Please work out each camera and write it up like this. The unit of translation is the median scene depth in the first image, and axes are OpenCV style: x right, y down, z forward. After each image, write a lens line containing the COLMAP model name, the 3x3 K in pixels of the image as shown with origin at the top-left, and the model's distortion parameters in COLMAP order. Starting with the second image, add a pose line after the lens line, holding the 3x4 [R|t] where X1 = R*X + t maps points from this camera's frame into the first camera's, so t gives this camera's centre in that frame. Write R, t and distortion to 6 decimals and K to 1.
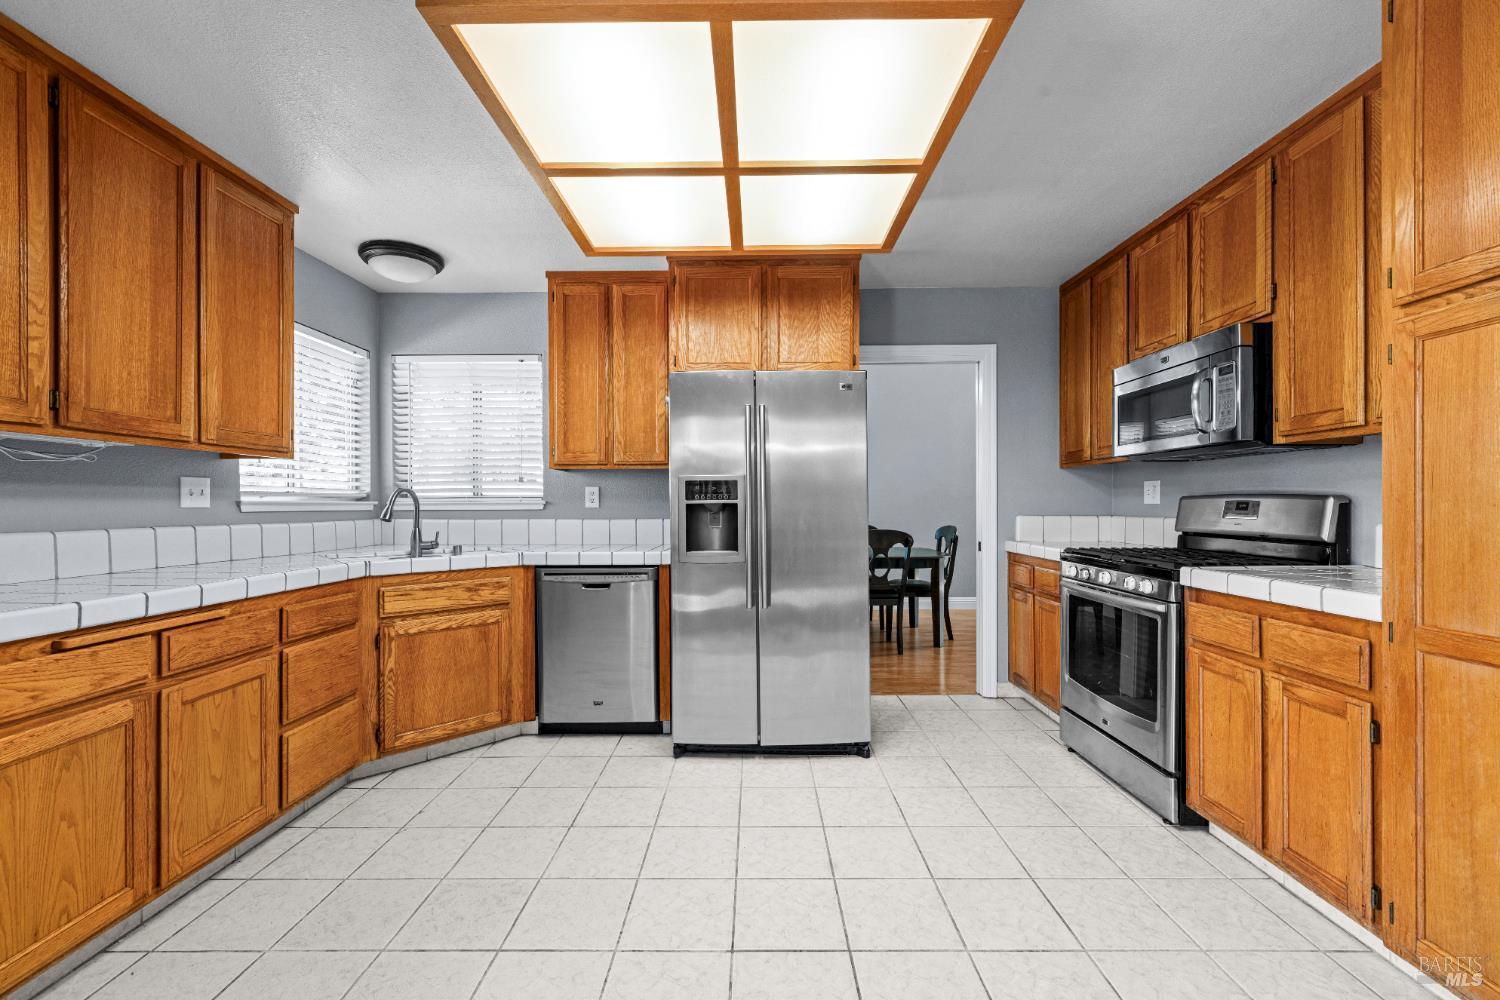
lens RADIAL K [[608.6, 0, 751.3], [0, 608.6, 503.1], [0, 0, 1]] dist [0.000176, 0.000558]
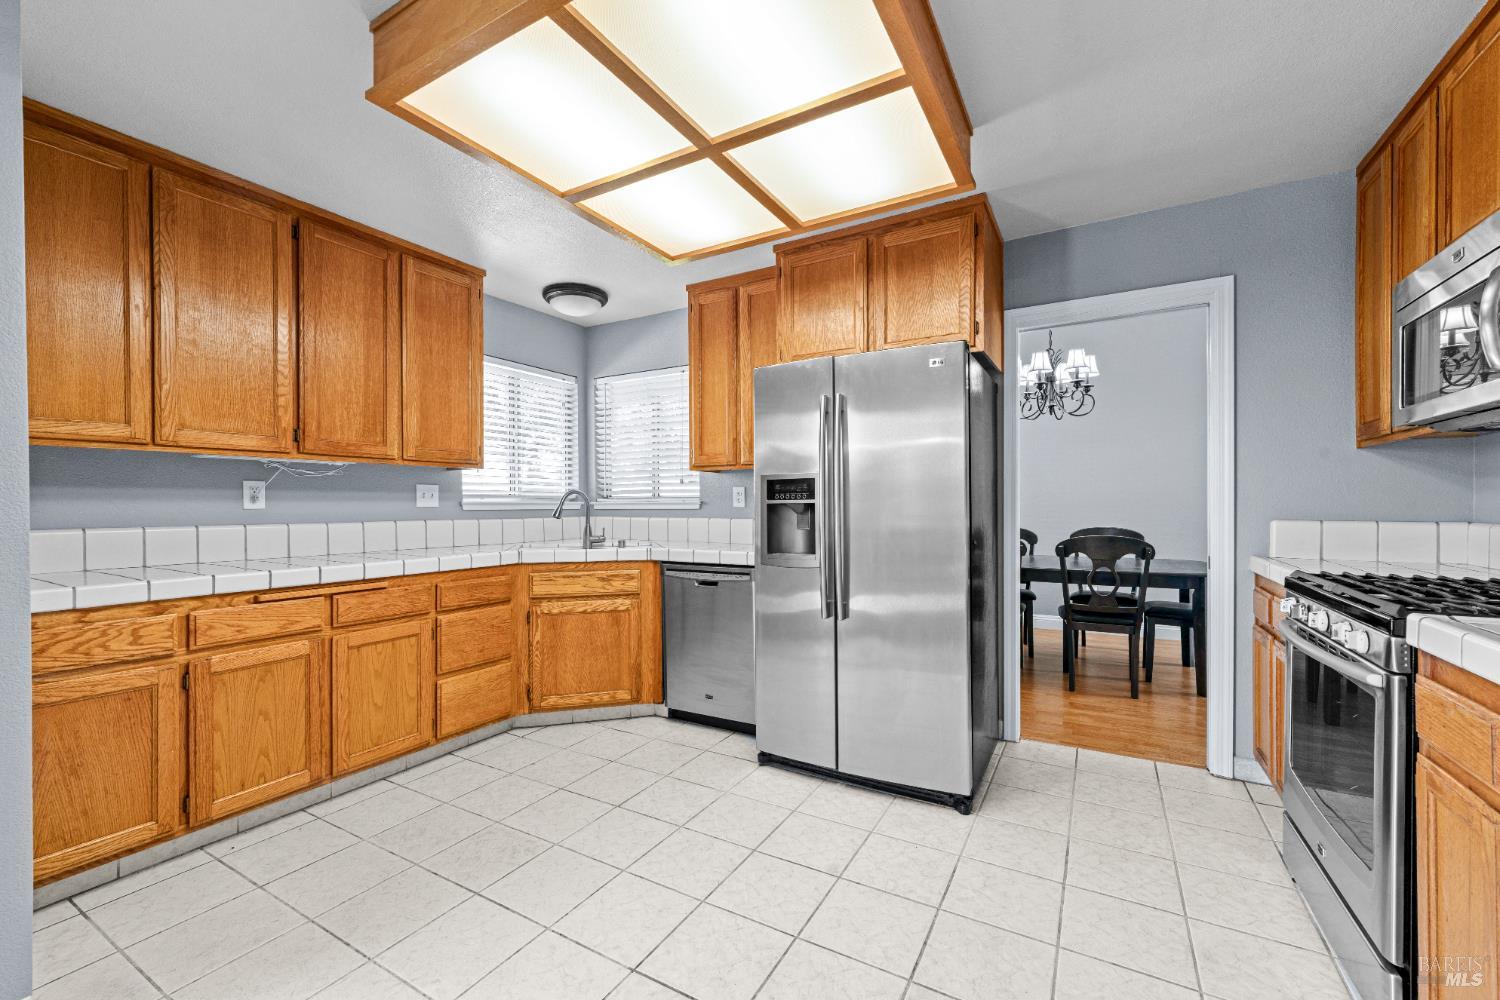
lens RADIAL K [[612.0, 0, 750.2], [0, 612.0, 504.7], [0, 0, 1]] dist [0.001324, 0.000384]
pose [[0.870460, 0.000202, -0.492239, 0.356964], [0.002058, 0.999990, 0.004050, -0.001407], [0.492235, -0.004539, 0.870451, 0.149385]]
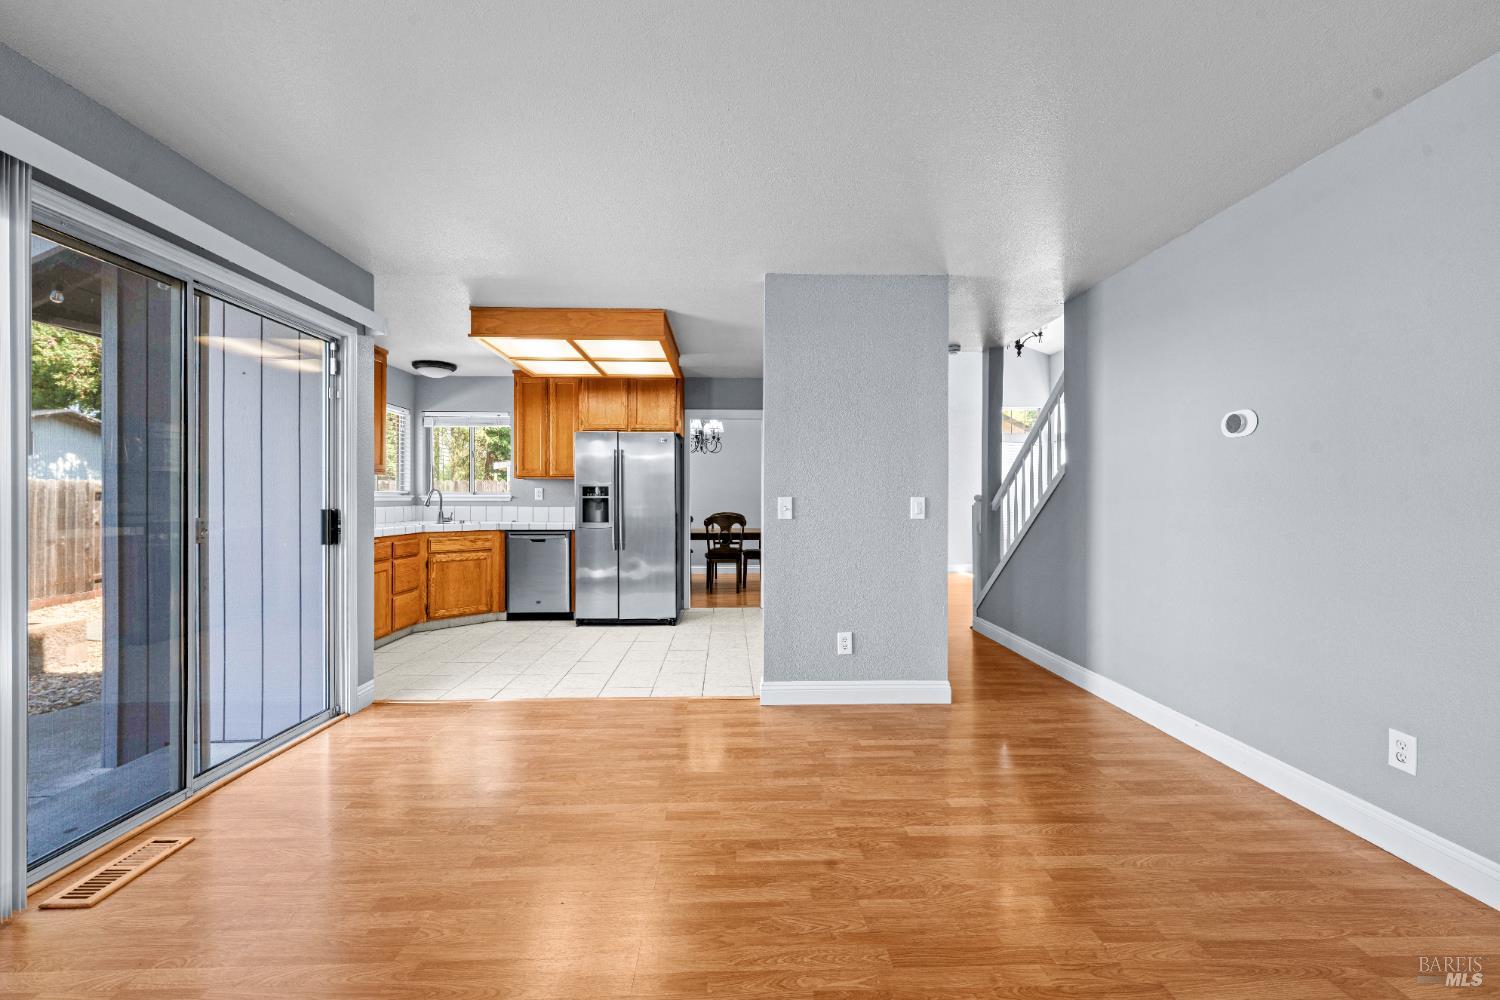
lens RADIAL K [[606.7, 0, 750.0], [0, 606.7, 500.0], [0, 0, 1]] dist [0.000937, 0.000098]
pose [[0.999160, 0.007181, 0.040357, 0.371970], [-0.007391, 0.999960, 0.005058, -0.007511], [-0.040319, -0.005352, 0.999173, -1.038938]]
